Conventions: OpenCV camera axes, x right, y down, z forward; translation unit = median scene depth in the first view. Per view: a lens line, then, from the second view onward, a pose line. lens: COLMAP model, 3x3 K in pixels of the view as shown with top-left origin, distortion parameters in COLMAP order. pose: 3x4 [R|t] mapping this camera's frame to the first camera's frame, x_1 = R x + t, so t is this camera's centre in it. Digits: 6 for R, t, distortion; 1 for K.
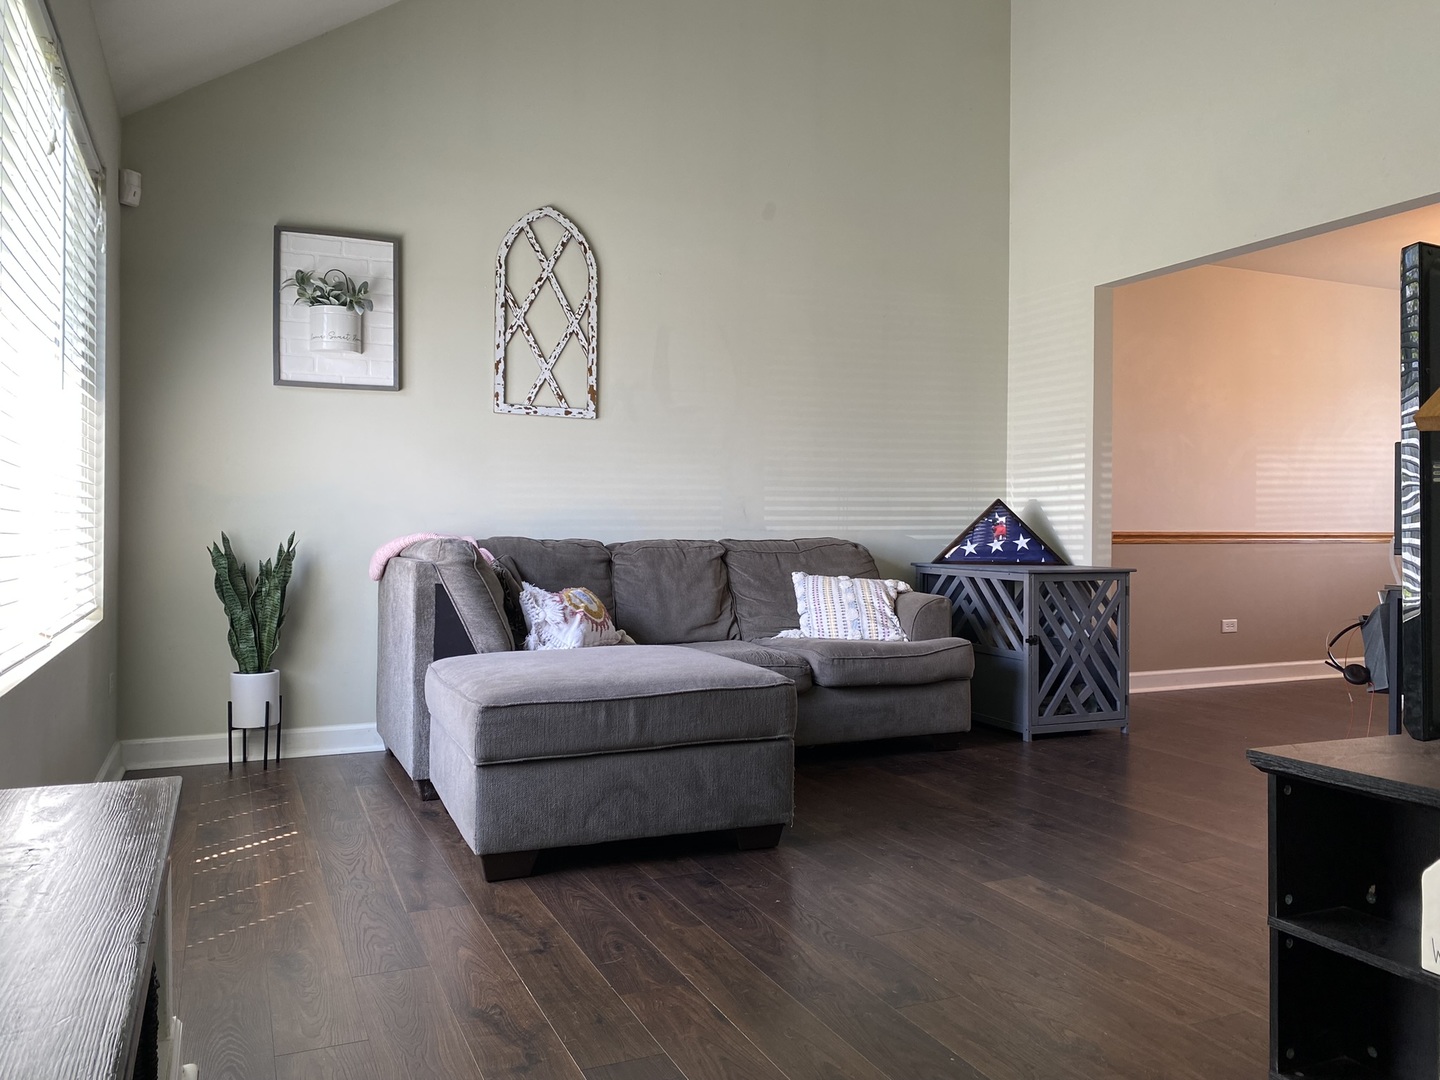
lens RADIAL K [[1103.0, 0, 769.5], [0, 1103.0, 514.2], [0, 0, 1]] dist [0.063768, -0.111195]
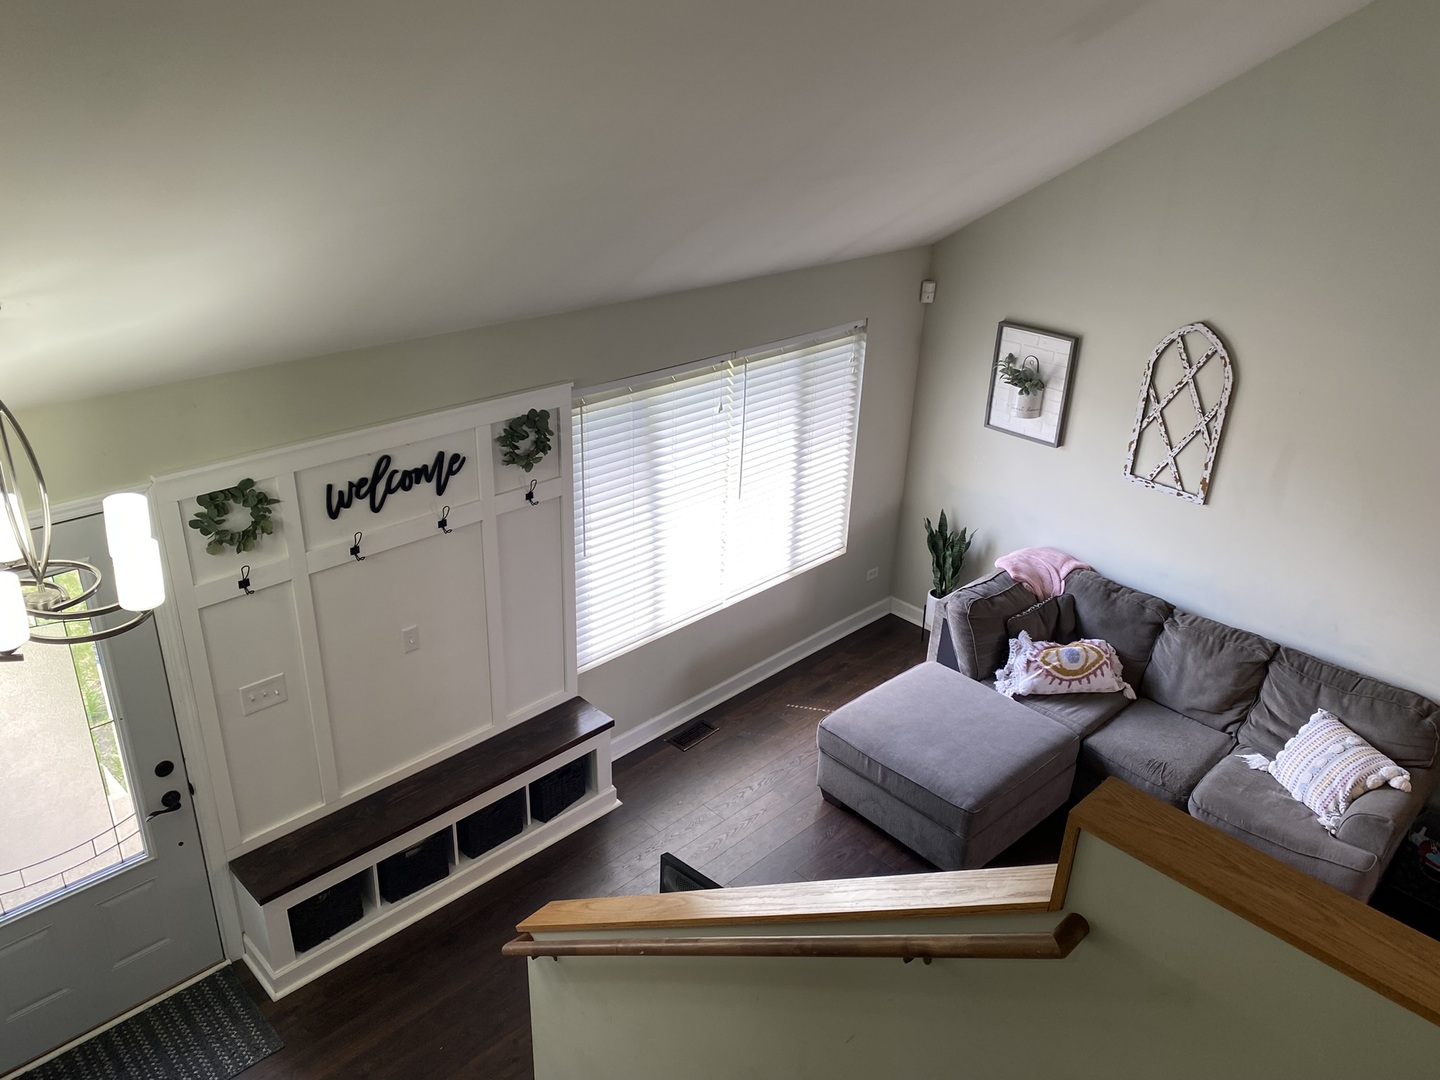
lens RADIAL K [[1096.3, 0, 720.0], [0, 1096.3, 540.0], [0, 0, 1]] dist [0.091958, -0.109281]
pose [[0.343428, 0.408966, -0.845461, 0.685025], [-0.039577, 0.905715, 0.422035, -0.538651], [0.938345, -0.111478, 0.327233, 0.145022]]
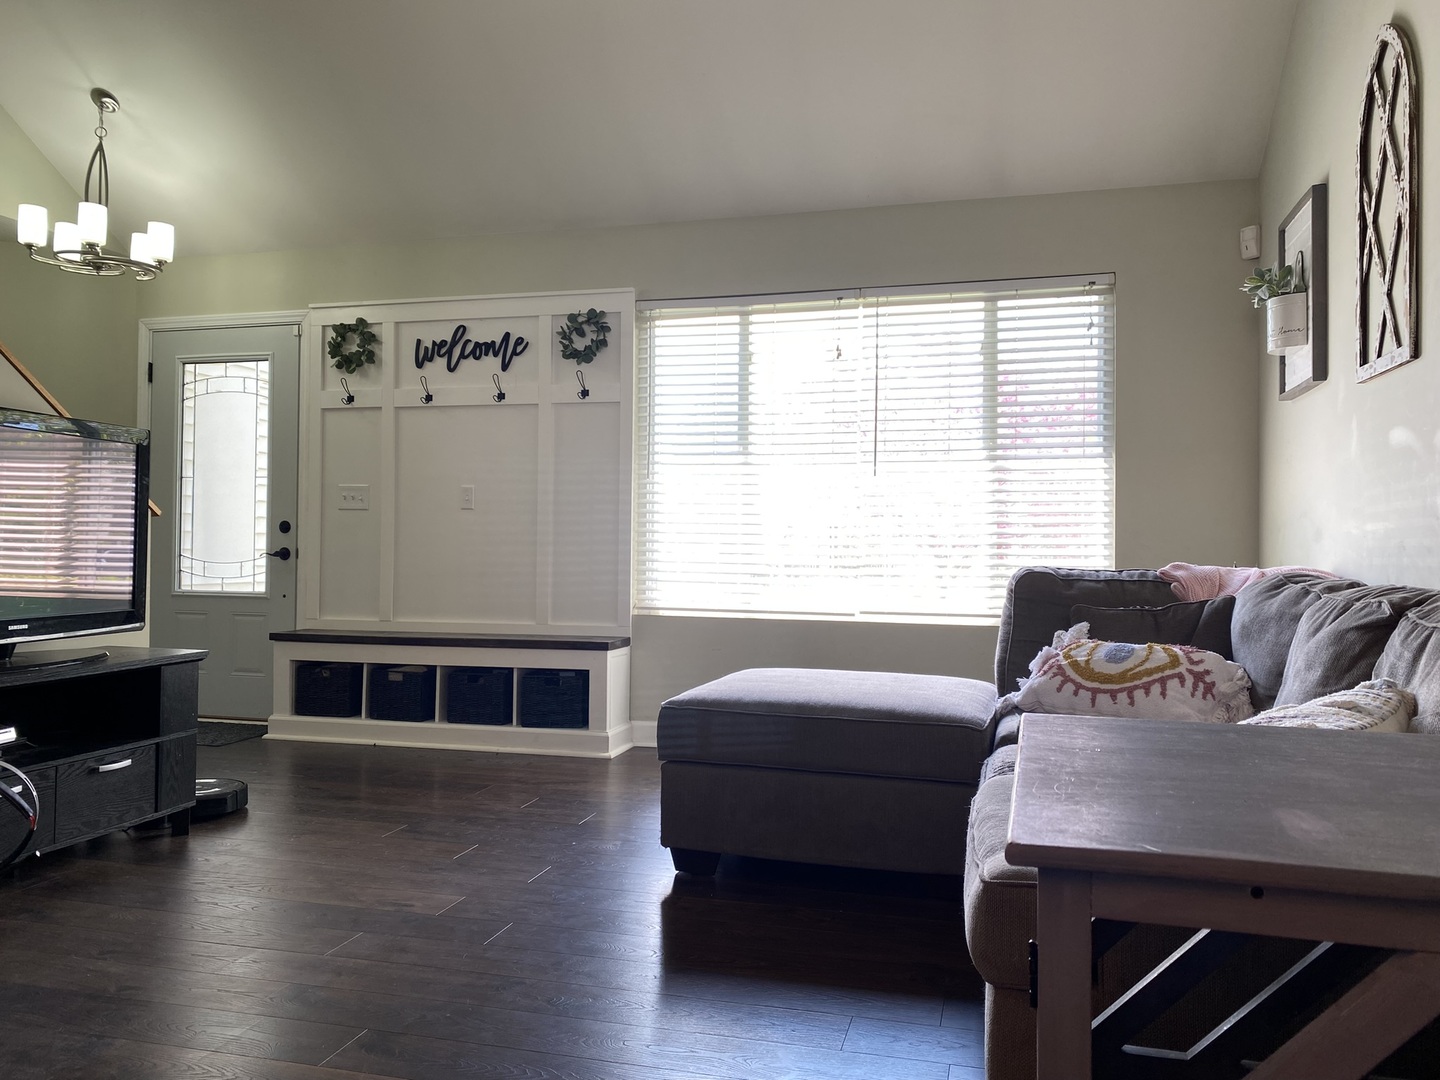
lens RADIAL K [[1096.3, 0, 720.0], [0, 1096.3, 540.0], [0, 0, 1]] dist [0.091958, -0.109281]
pose [[-0.640833, -0.020095, -0.767418, 0.496592], [-0.021160, 0.999740, -0.008508, 0.012992], [0.767389, 0.010786, -0.641091, 1.120274]]
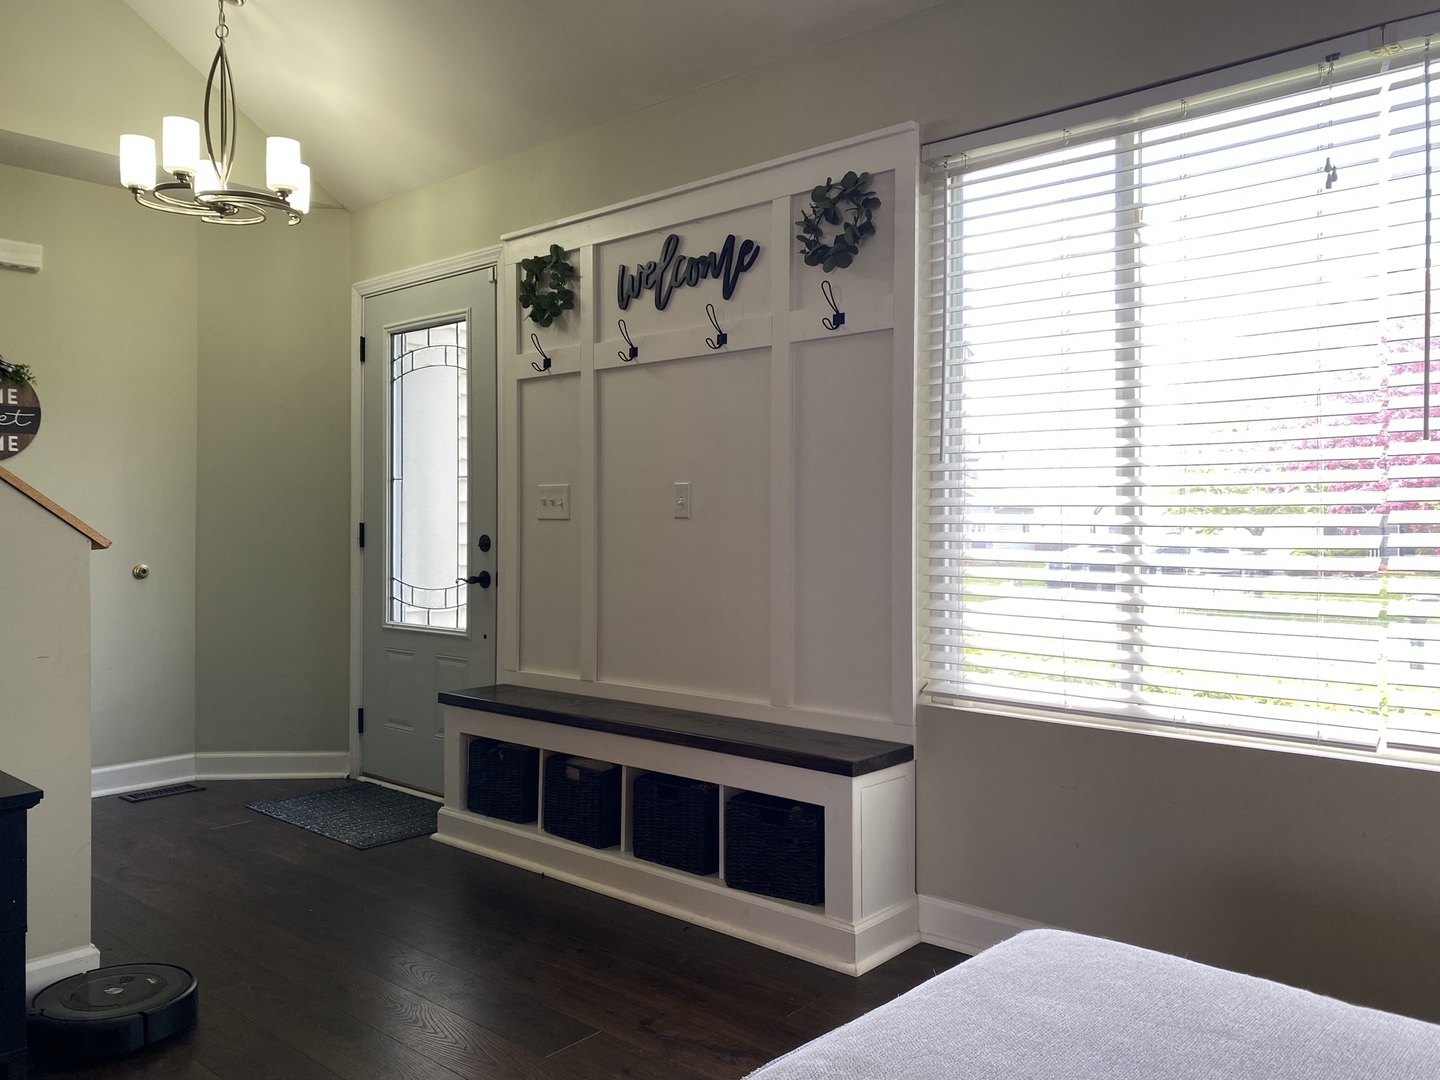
lens RADIAL K [[1096.3, 0, 720.0], [0, 1096.3, 540.0], [0, 0, 1]] dist [0.091958, -0.109281]
pose [[-0.911995, -0.003903, -0.410183, 0.073974], [-0.012473, 0.999756, 0.018221, -0.022260], [0.410012, 0.021734, -0.911821, 0.874782]]
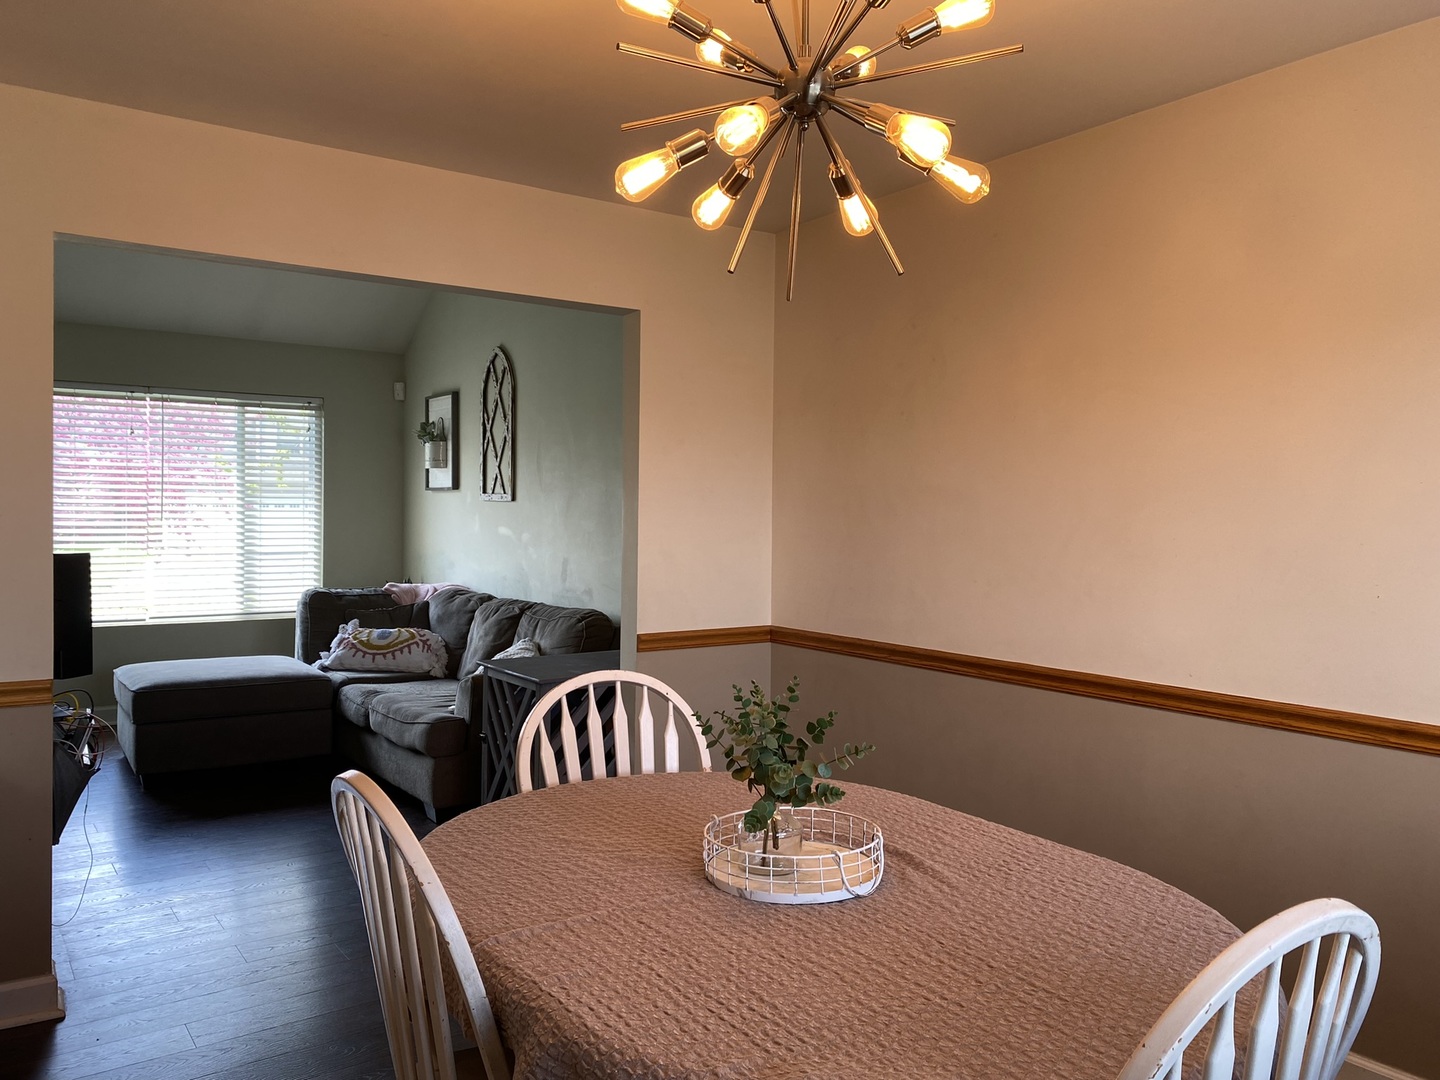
lens RADIAL K [[1094.3, 0, 720.0], [0, 1094.3, 540.0], [0, 0, 1]] dist [0.077838, -0.113241]
pose [[0.174529, 0.012833, -0.984568, 1.171676], [-0.017952, 0.999790, 0.009849, -0.059998], [0.984488, 0.015956, 0.174723, 1.043563]]
